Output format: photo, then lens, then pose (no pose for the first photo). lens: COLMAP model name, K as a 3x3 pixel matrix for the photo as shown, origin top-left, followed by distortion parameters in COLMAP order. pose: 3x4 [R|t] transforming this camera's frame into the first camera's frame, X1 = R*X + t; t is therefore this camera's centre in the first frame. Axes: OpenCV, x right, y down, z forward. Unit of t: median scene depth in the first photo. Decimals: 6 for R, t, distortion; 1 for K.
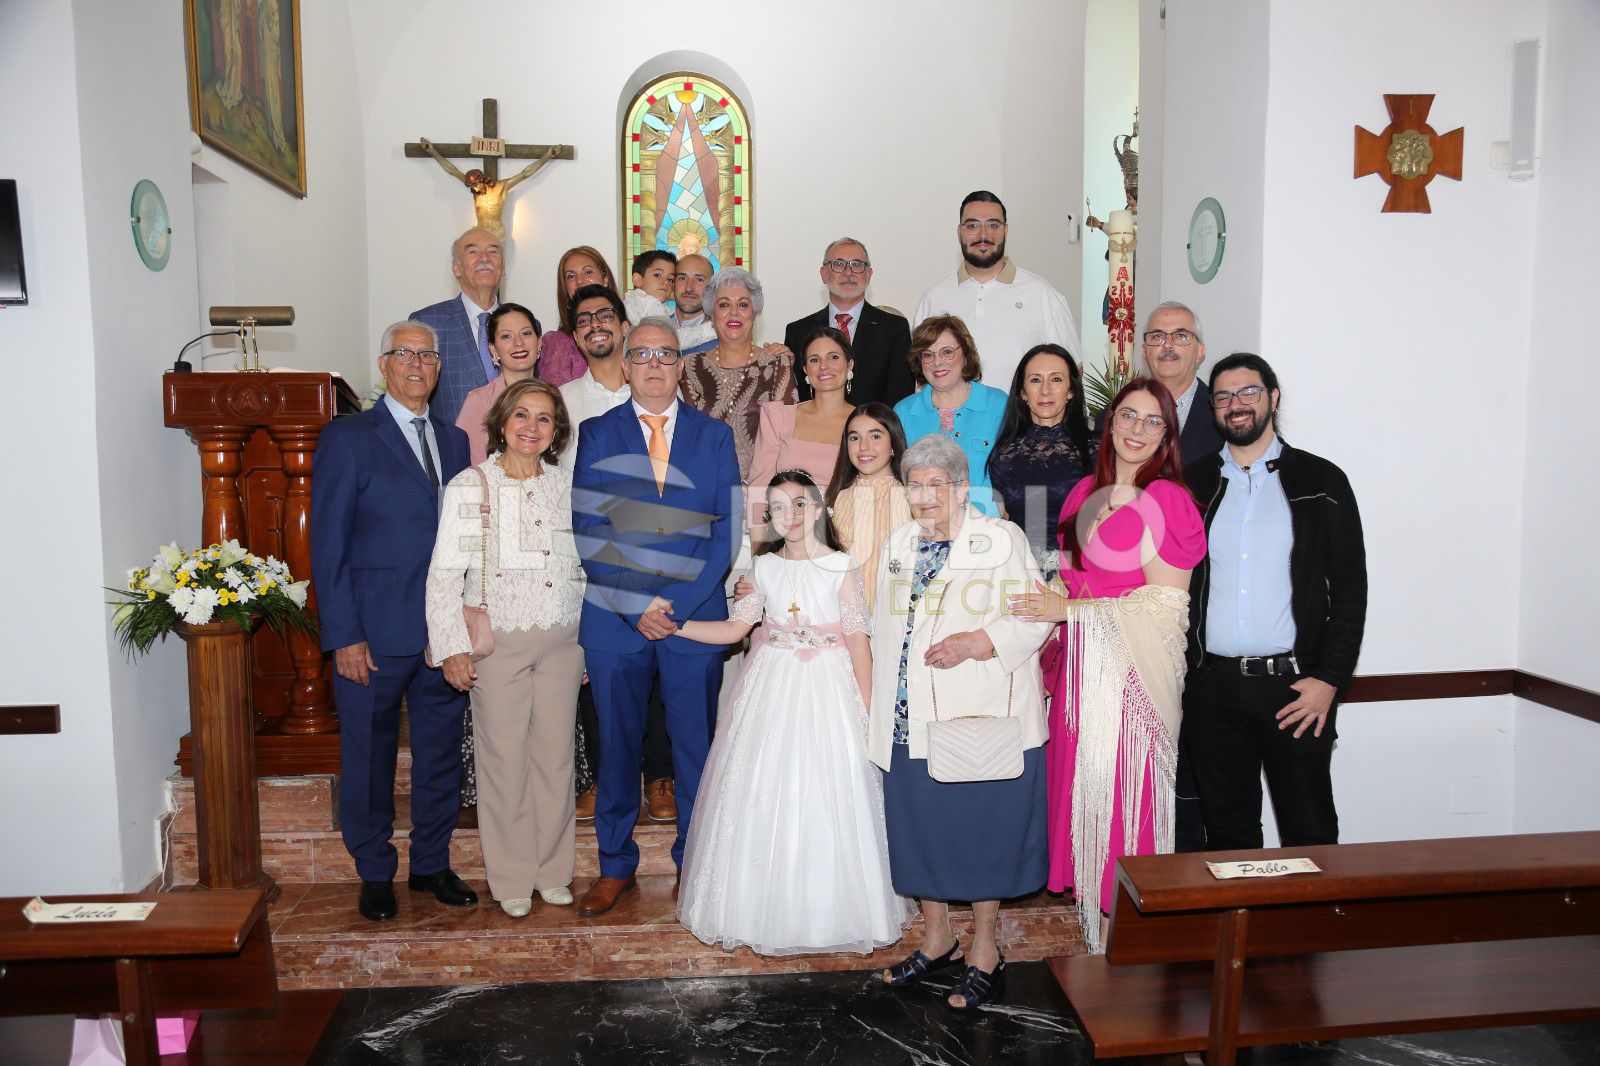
lens RADIAL K [[1207.3, 0, 800.9], [0, 1207.3, 559.2], [0, 0, 1]] dist [-0.084722, 0.088165]
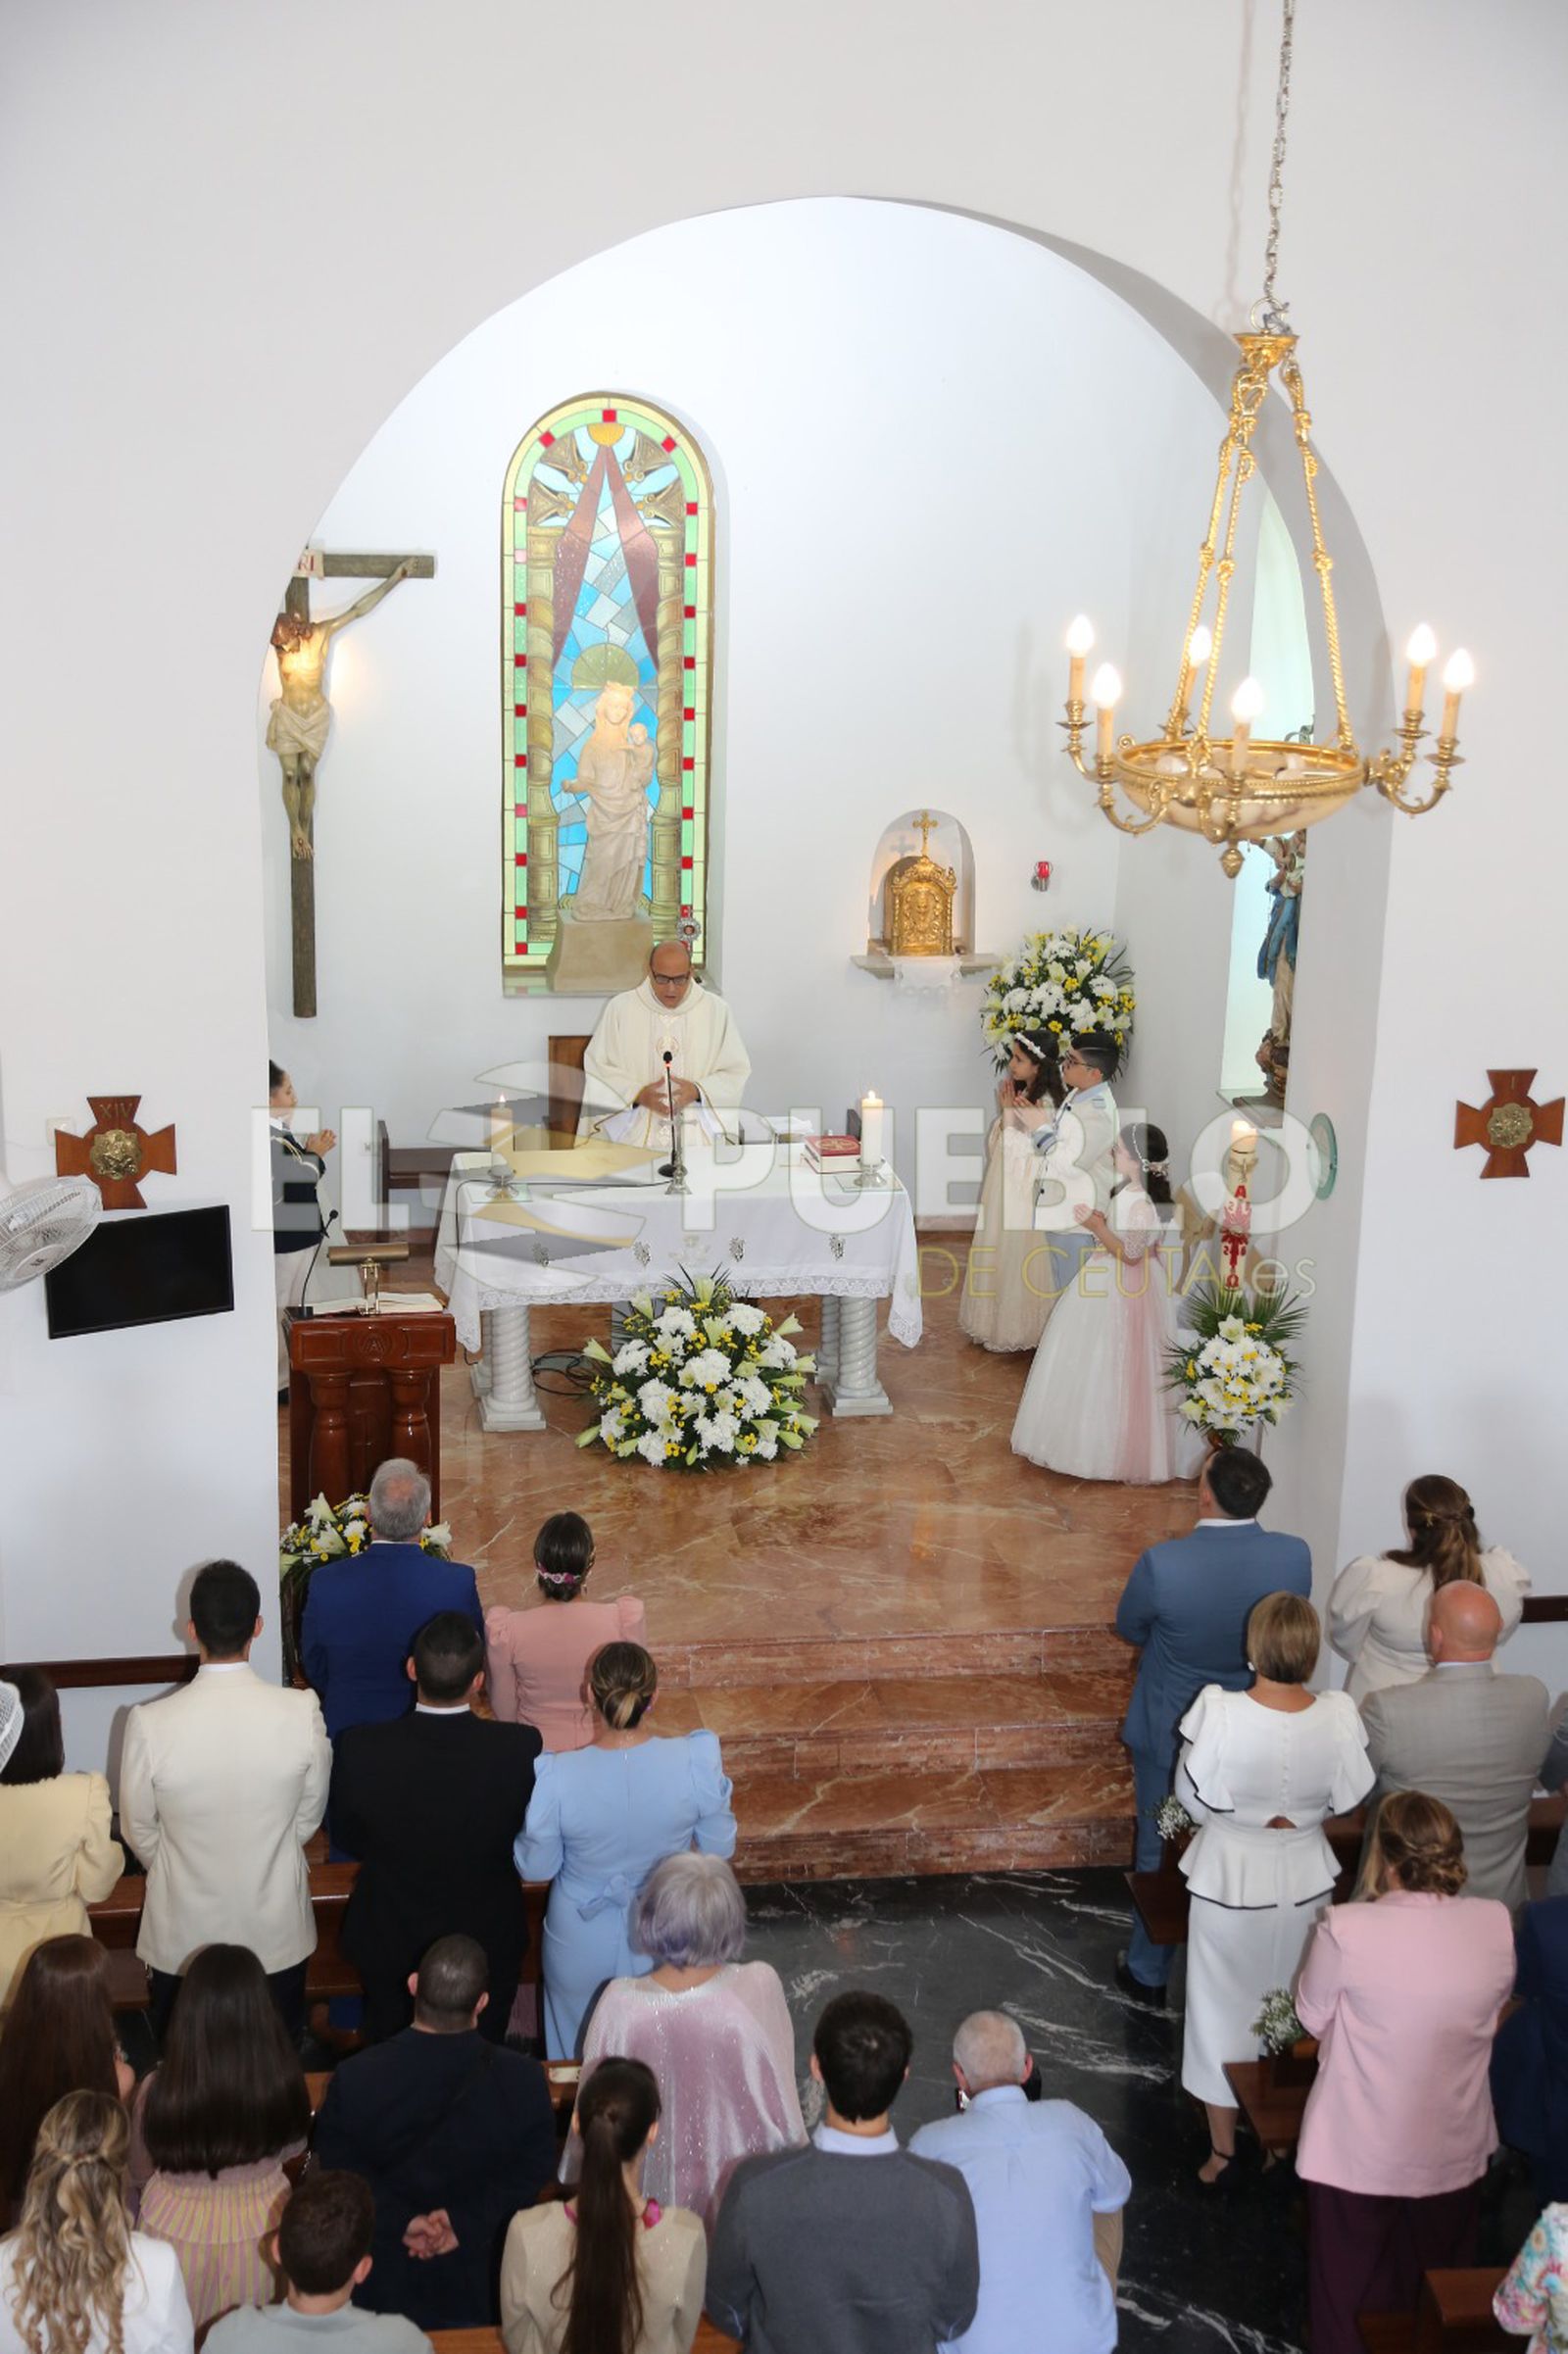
lens RADIAL K [[3904.9, 0, 790.8], [0, 3904.9, 1219.7], [0, 0, 1]] dist [0.345371, 0.000000]
pose [[0.996622, 0.001789, 0.082107, -0.164875], [-0.016592, 0.983533, 0.179963, -0.359854], [-0.080433, -0.180718, 0.980241, -0.985596]]
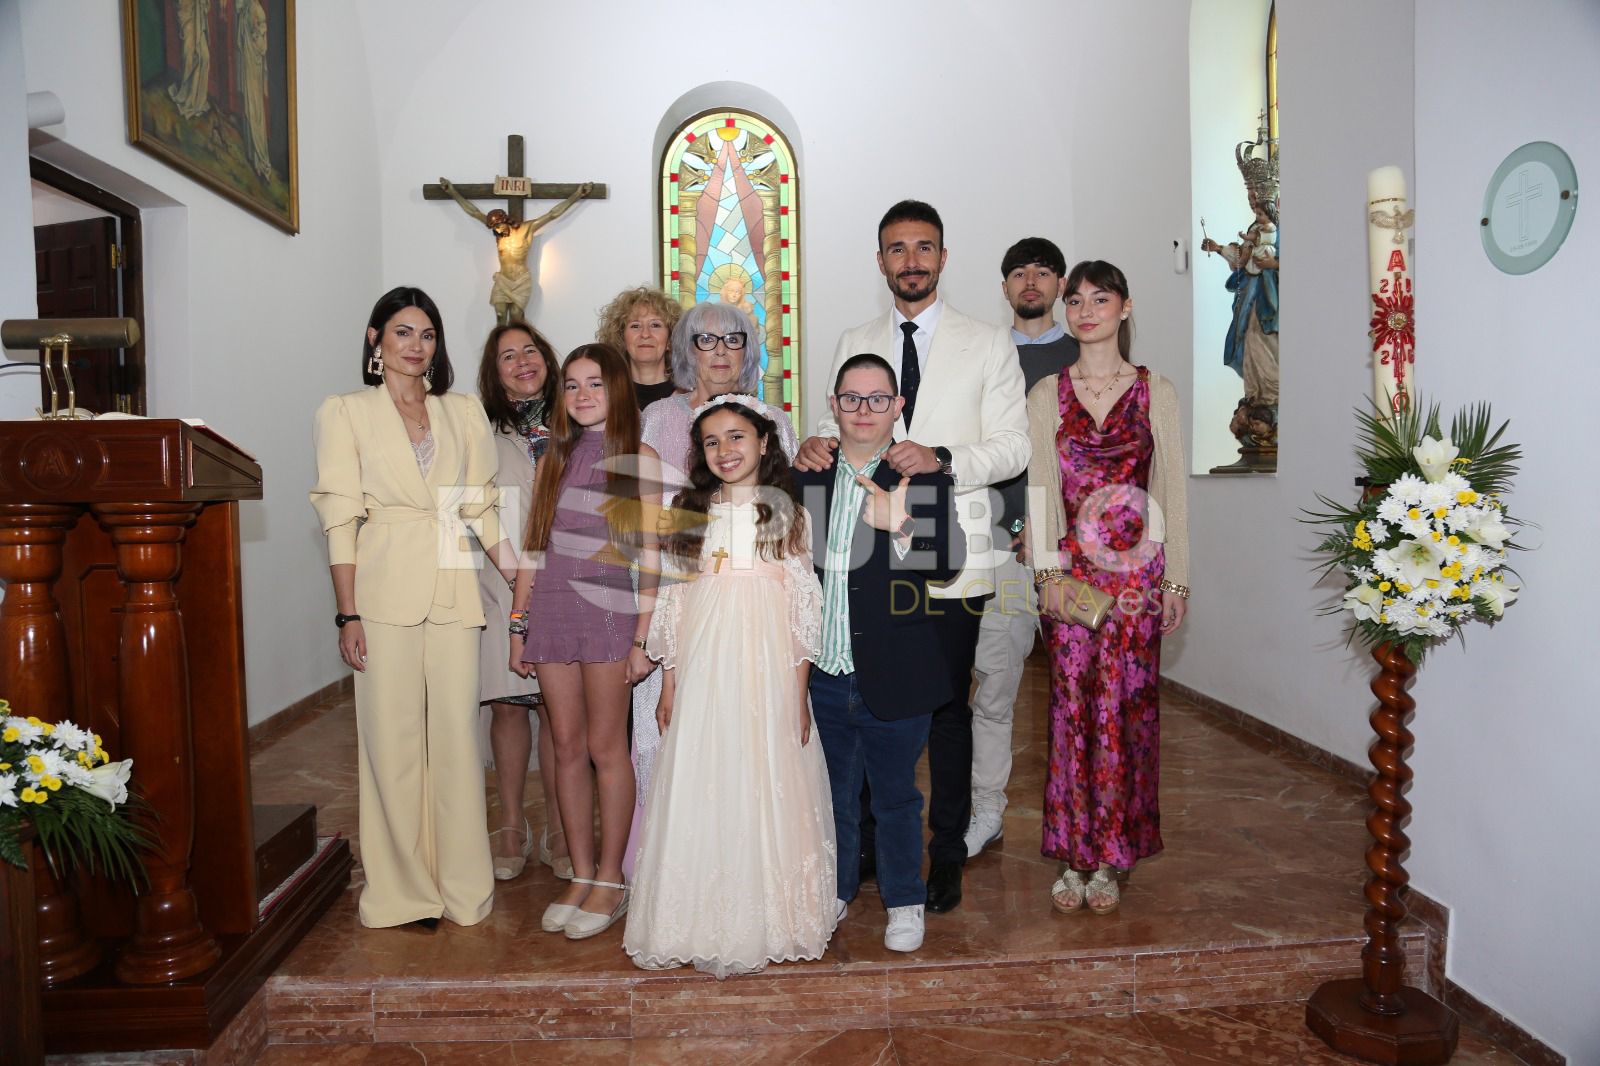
lens RADIAL K [[1095.4, 0, 806.5], [0, 1095.4, 538.7], [0, 0, 1]] dist [-0.117850, 0.062806]
pose [[0.999790, -0.010787, -0.017399, -0.024152], [0.009726, 0.998154, -0.059948, -0.023133], [0.018014, 0.059766, 0.998050, 0.185153]]
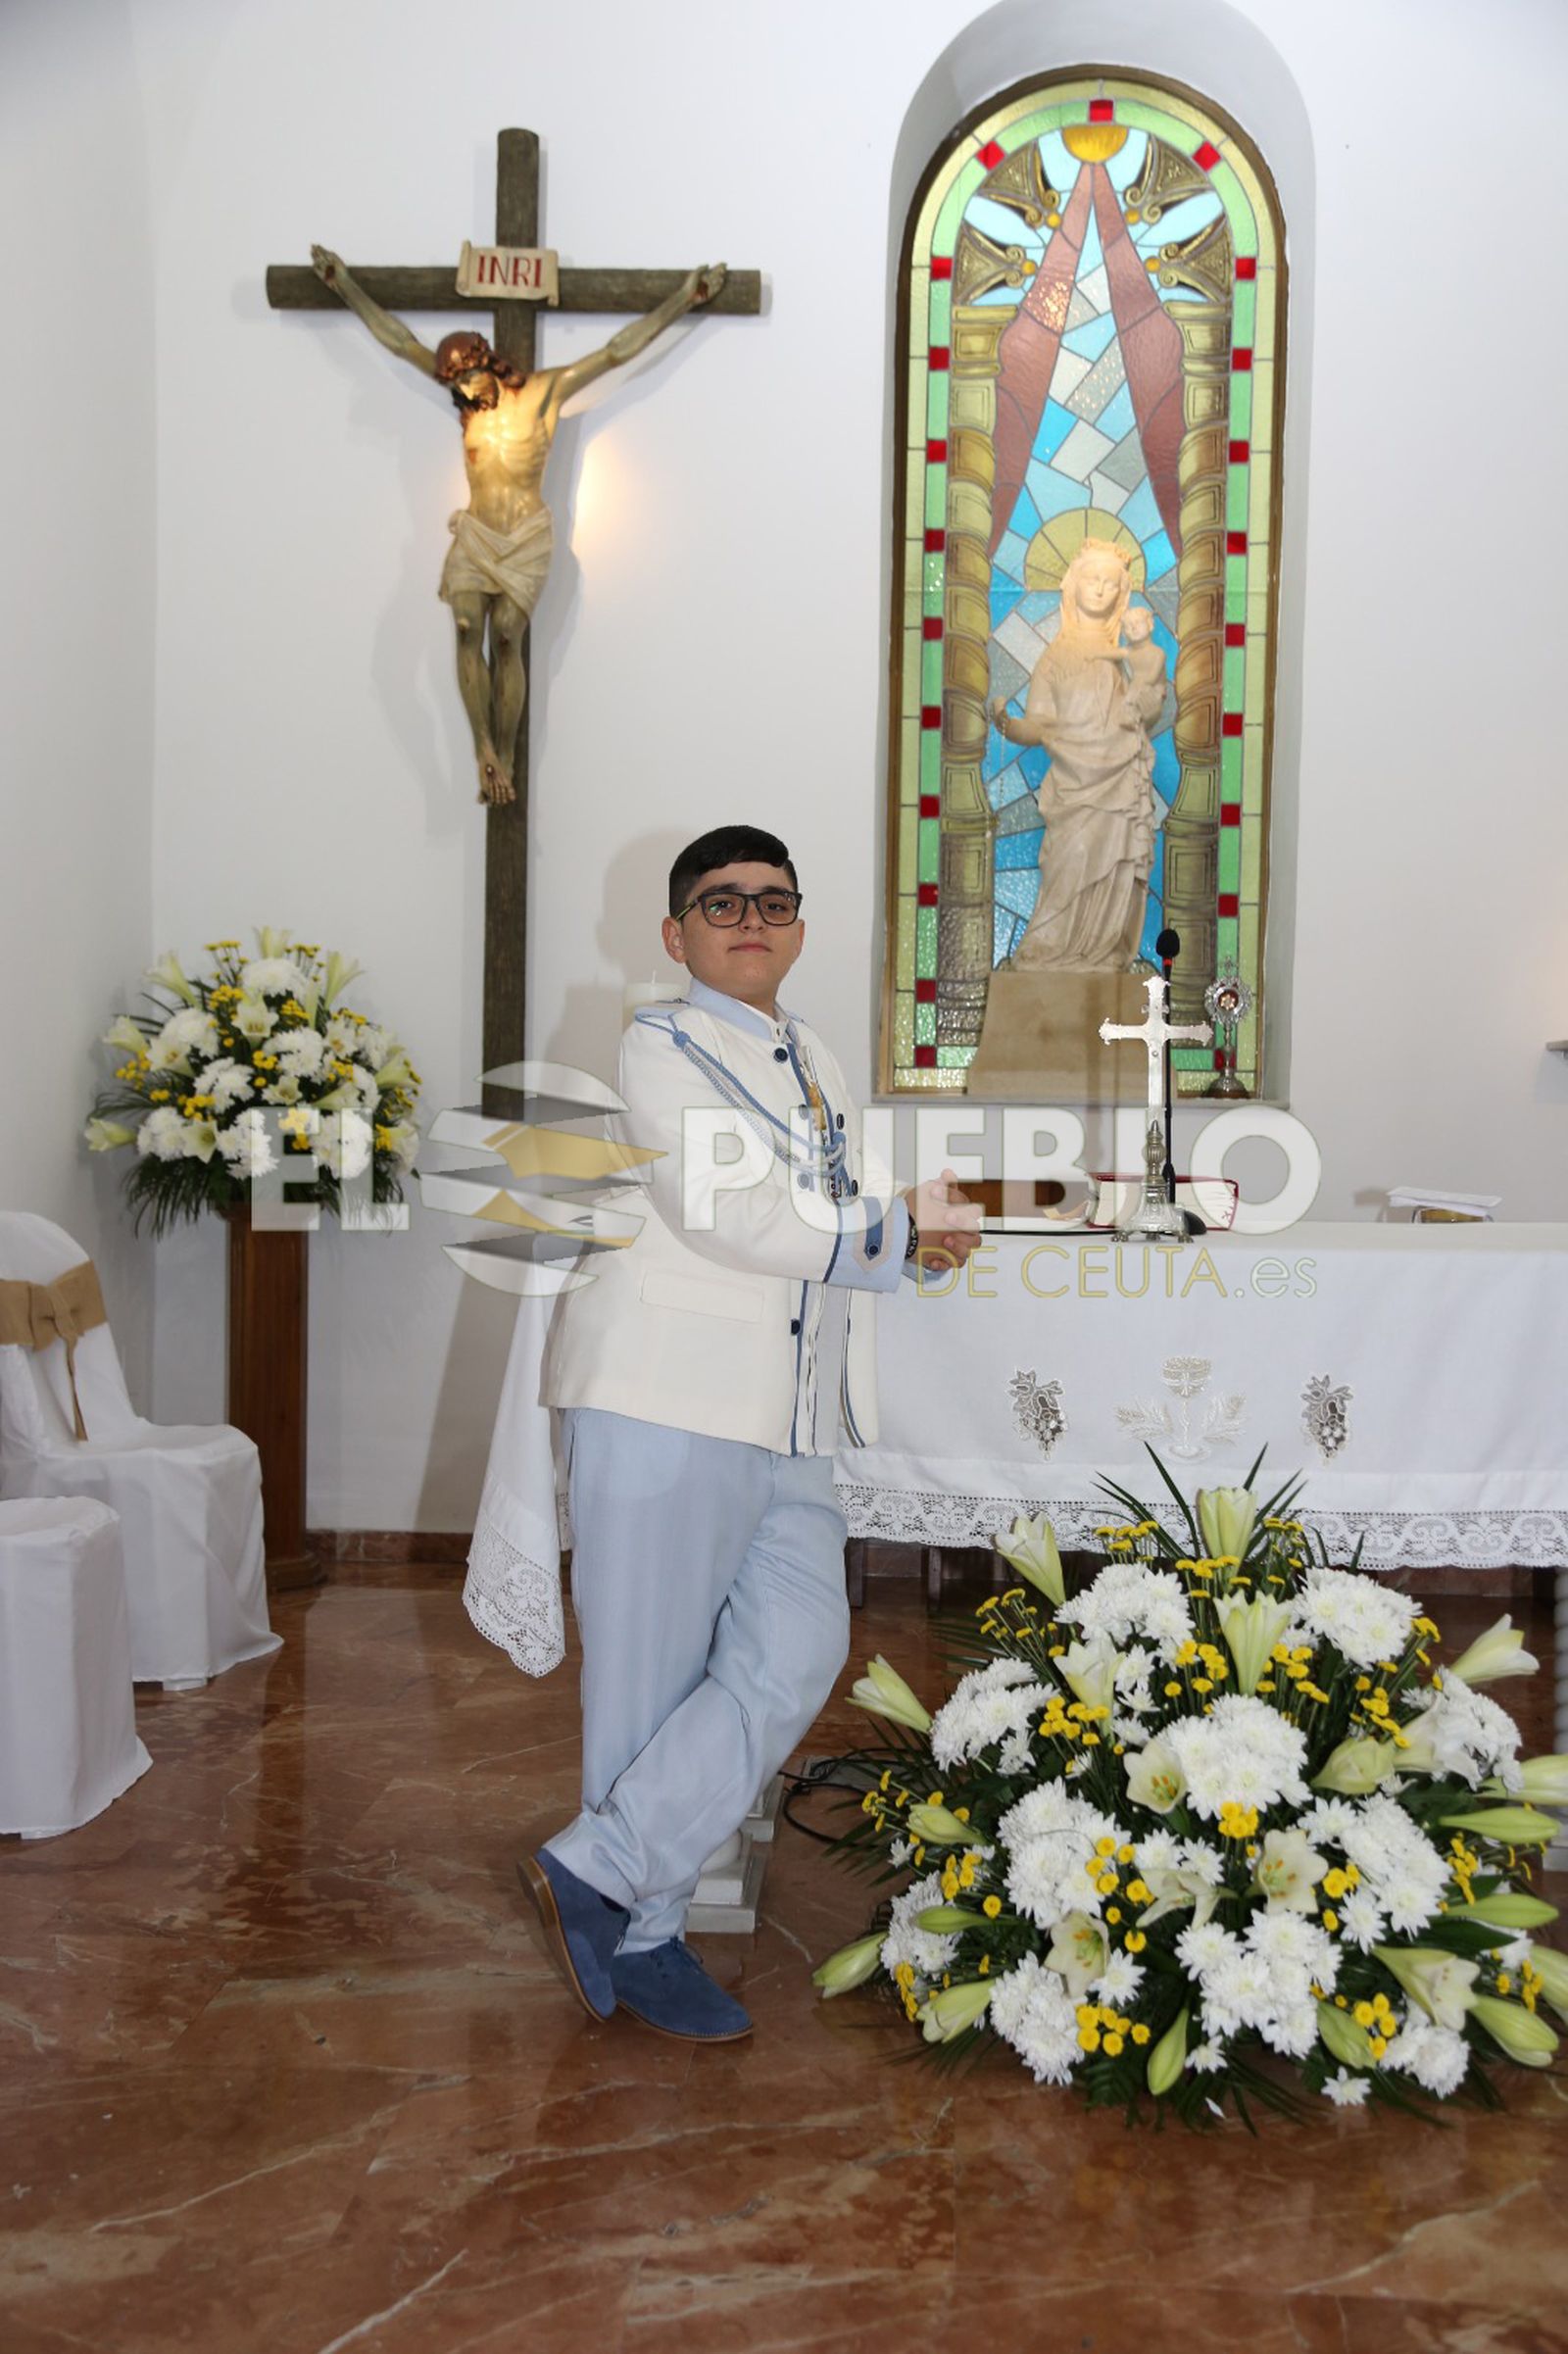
lens RADIAL K [[2377.3, 0, 791.9], [0, 2377.3, 1190.7], [0, 0, 1]] dist [0.041080, 0.000000]
pose [[0.988691, 0.024875, -0.147890, -0.073252], [-0.037151, 0.996035, -0.080835, -0.036157], [0.145293, 0.085415, 0.985695, 0.348293]]
